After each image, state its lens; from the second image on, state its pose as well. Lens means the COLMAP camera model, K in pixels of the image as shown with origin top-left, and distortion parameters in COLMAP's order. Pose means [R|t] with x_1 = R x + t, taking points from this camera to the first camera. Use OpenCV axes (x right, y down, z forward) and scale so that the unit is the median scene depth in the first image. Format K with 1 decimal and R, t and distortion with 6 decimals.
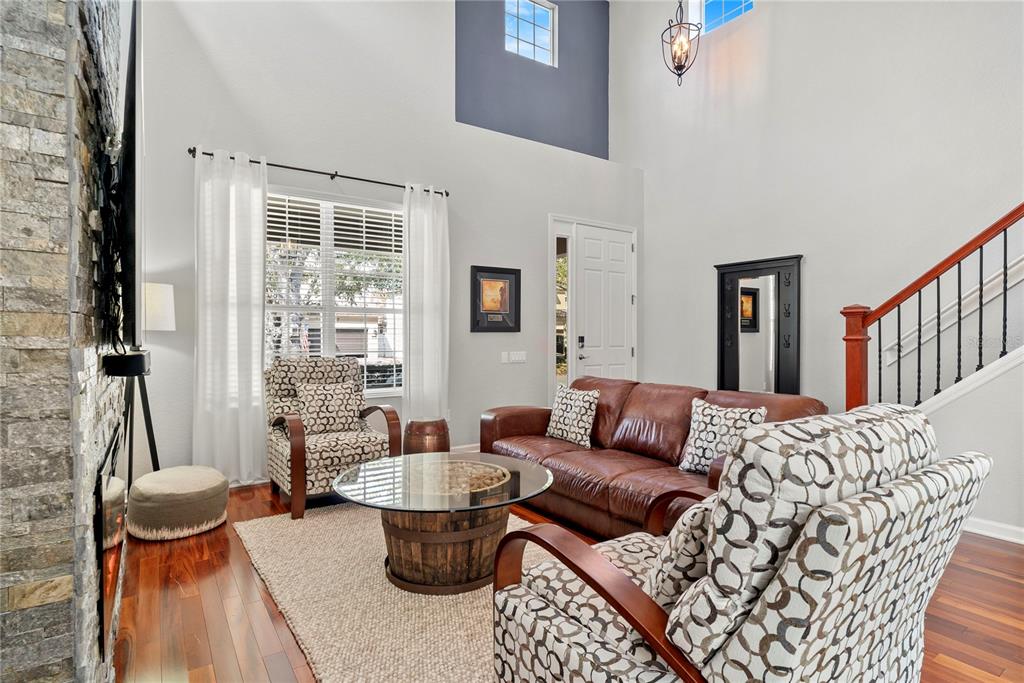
lens RADIAL K [[531.2, 0, 508.7], [0, 531.2, 343.1], [0, 0, 1]] dist [-0.009811, 0.001621]
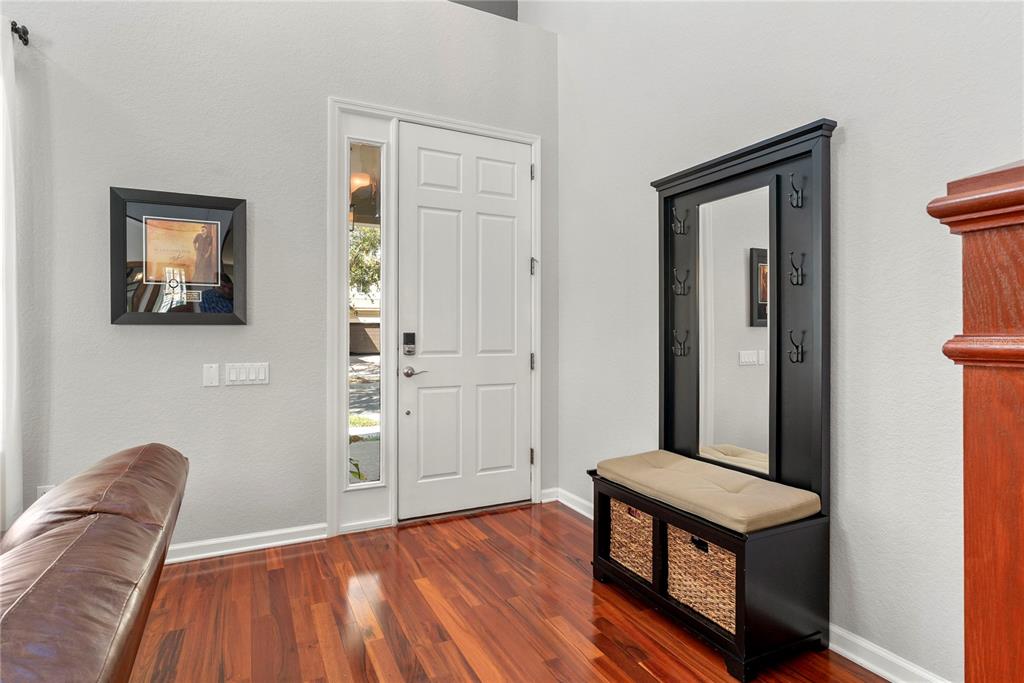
lens RADIAL K [[531.2, 0, 515.0], [0, 531.2, 334.4], [0, 0, 1]] dist [-0.009811, 0.001621]
pose [[0.991074, 0.001706, -0.133302, 0.331767], [-0.002591, 0.999976, -0.006460, -0.009055], [0.133287, 0.006747, 0.991054, 0.521335]]
